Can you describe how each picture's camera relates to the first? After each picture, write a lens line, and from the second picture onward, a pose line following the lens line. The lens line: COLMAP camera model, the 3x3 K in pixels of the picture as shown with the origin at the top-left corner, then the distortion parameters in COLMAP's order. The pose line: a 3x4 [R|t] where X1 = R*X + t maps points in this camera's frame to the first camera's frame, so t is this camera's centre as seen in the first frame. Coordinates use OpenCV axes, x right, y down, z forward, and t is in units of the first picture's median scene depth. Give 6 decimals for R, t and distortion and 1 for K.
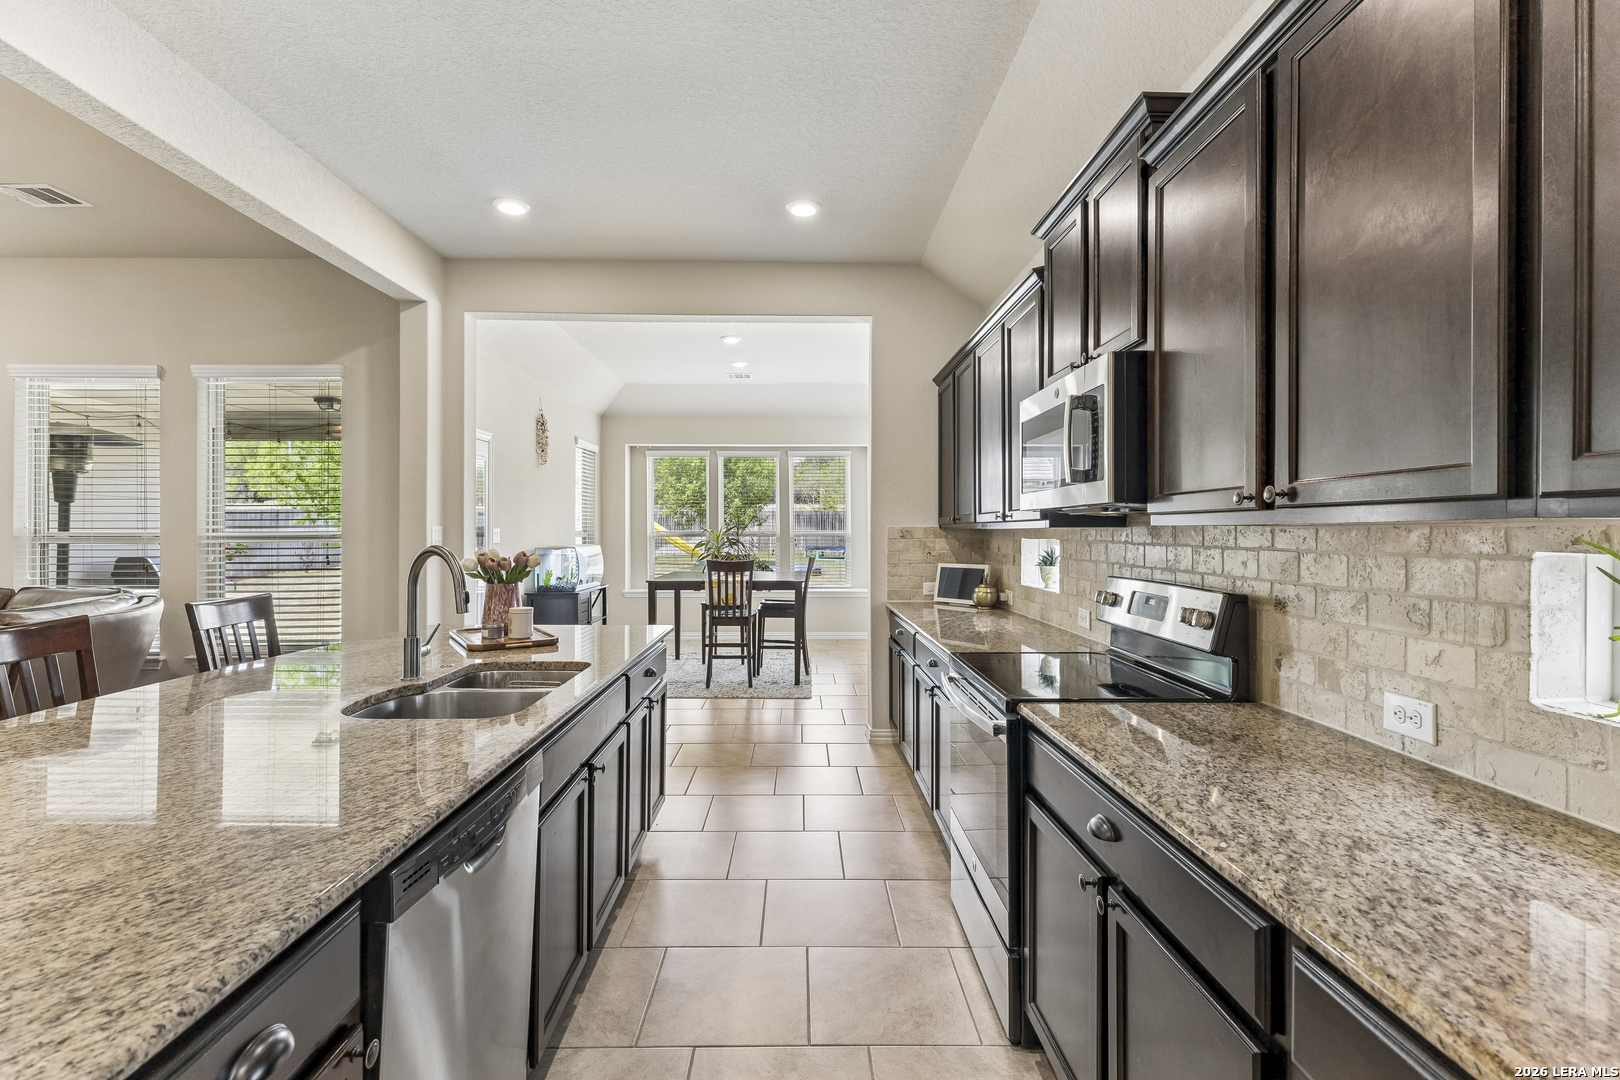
lens RADIAL K [[732.5, 0, 804.3], [0, 732.5, 539.4], [0, 0, 1]] dist [0.005486, -0.002789]
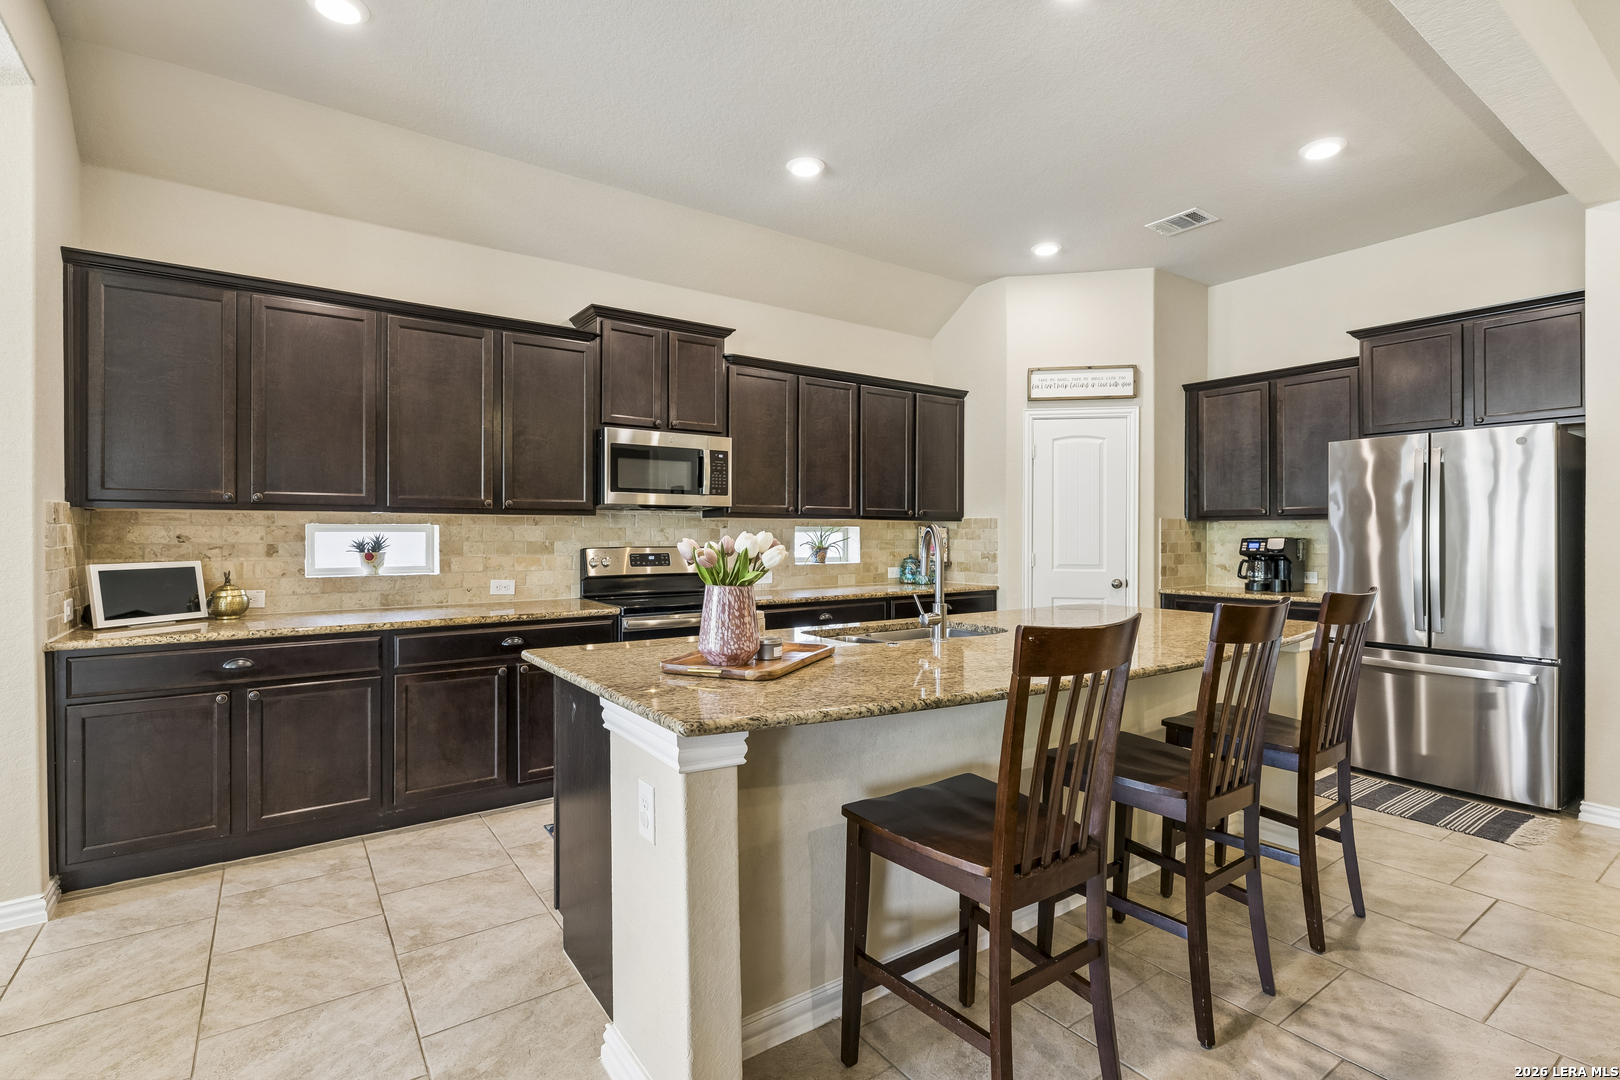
lens RADIAL K [[773.9, 0, 817.3], [0, 773.9, 539.0], [0, 0, 1]] dist [0.005375, -0.000066]
pose [[-0.573950, -0.013234, 0.818783, -0.503654], [0.005265, 0.999789, 0.019850, 0.000884], [-0.818873, 0.015704, -0.573760, 0.655734]]
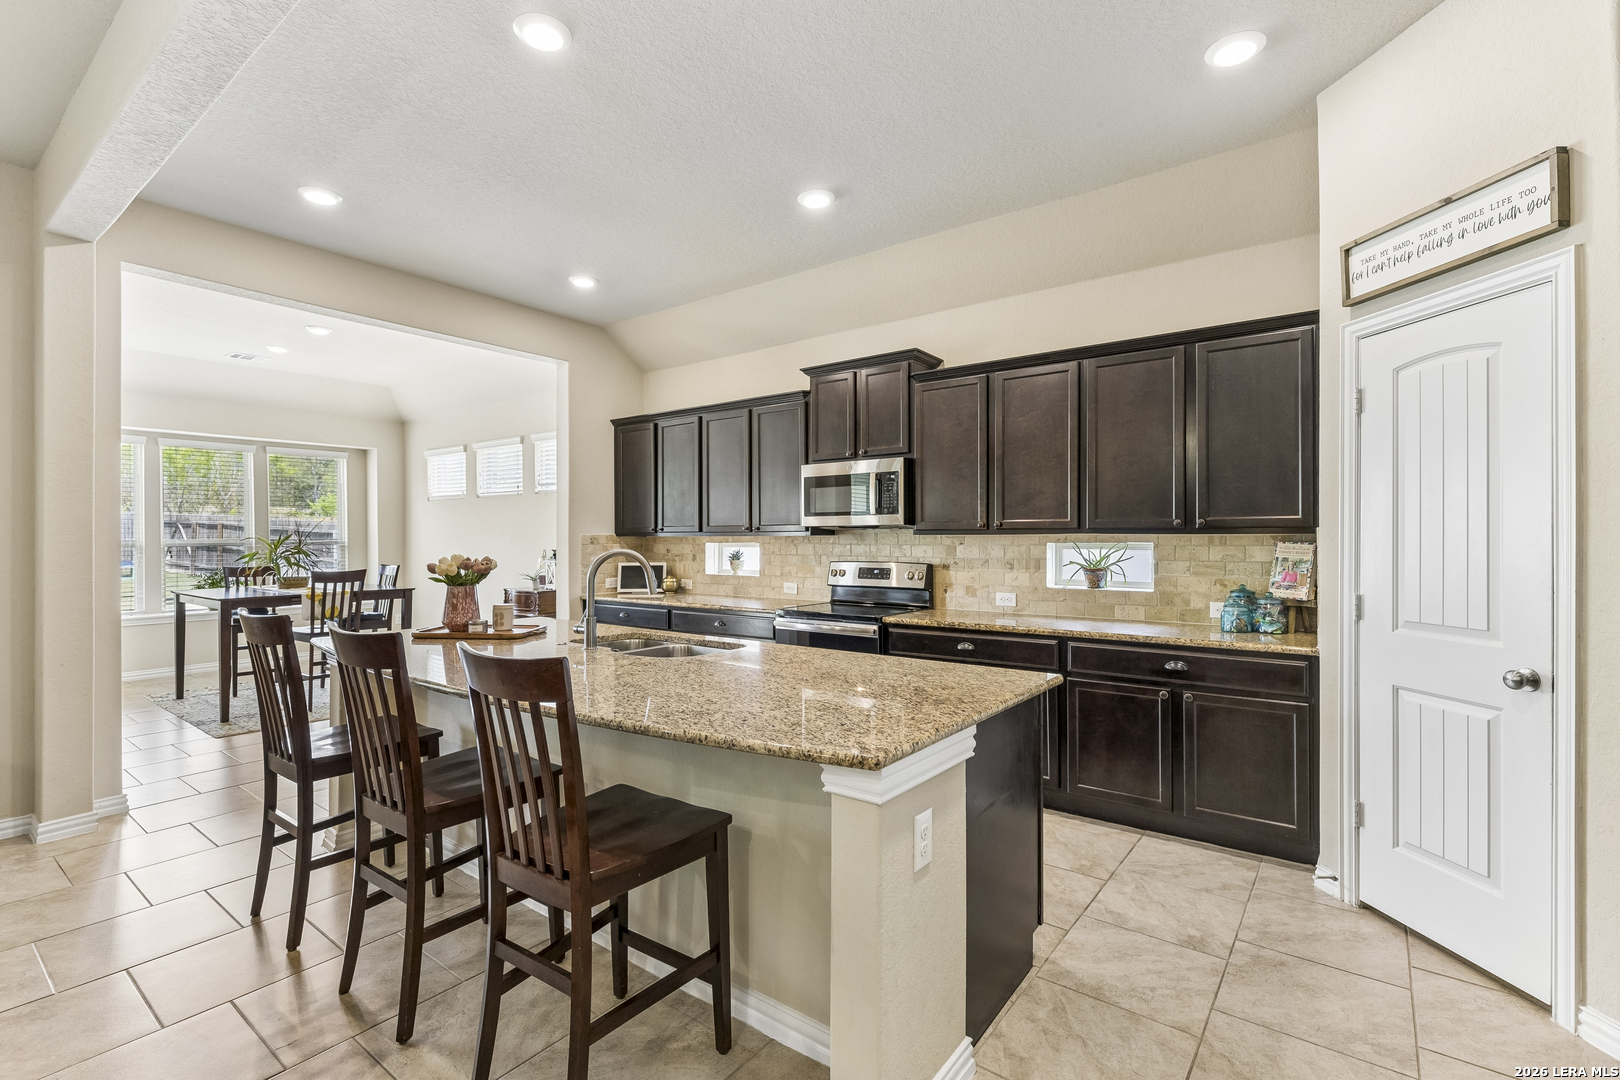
lens RADIAL K [[732.5, 0, 809.6], [0, 732.5, 537.2], [0, 0, 1]] dist [0.005486, -0.002789]
pose [[0.613742, 0.002399, 0.789503, -0.470973], [0.010014, 0.999891, -0.010823, 0.003463], [-0.789443, 0.014549, 0.613651, -0.045454]]
